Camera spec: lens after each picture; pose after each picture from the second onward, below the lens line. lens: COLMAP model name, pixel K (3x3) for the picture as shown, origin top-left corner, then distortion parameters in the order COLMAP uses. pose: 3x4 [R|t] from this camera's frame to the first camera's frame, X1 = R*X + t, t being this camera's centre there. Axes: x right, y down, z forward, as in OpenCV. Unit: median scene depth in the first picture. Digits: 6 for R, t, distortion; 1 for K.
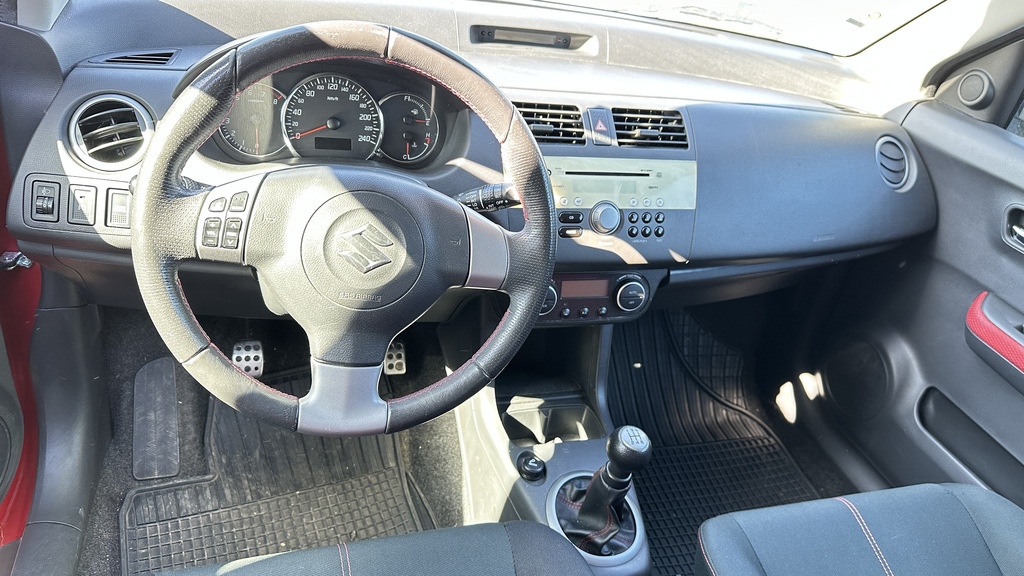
lens RADIAL K [[724.1, 0, 520.3], [0, 724.1, 266.8], [0, 0, 1]] dist [0.013030, -0.002632]
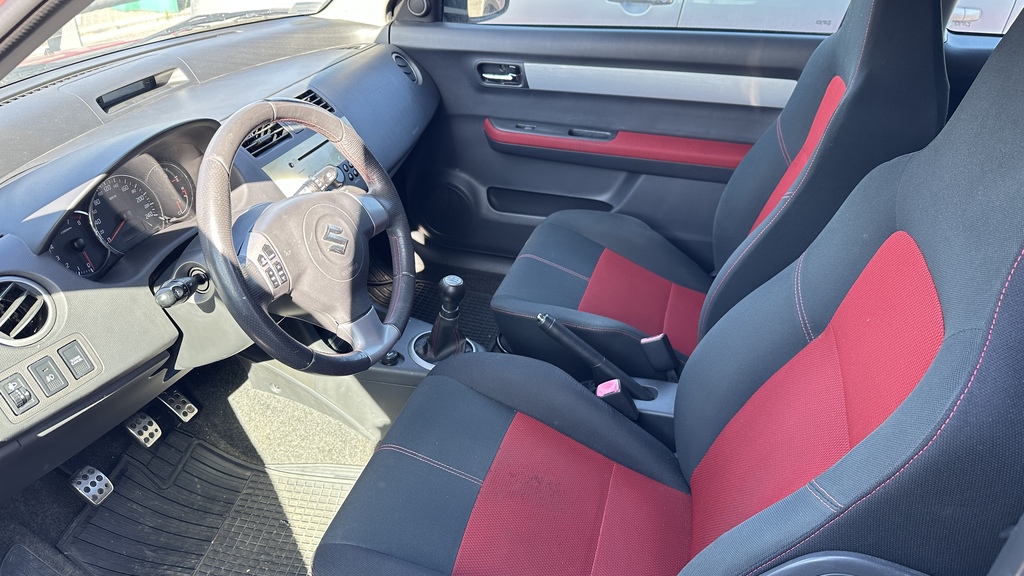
lens RADIAL K [[724.1, 0, 510.5], [0, 724.1, 288.2], [0, 0, 1]] dist [0.013030, -0.002632]
pose [[0.556535, -0.563764, 0.610278, -0.514399], [0.497319, 0.814465, 0.298865, -0.109763], [-0.665539, 0.137174, 0.733649, -0.169340]]
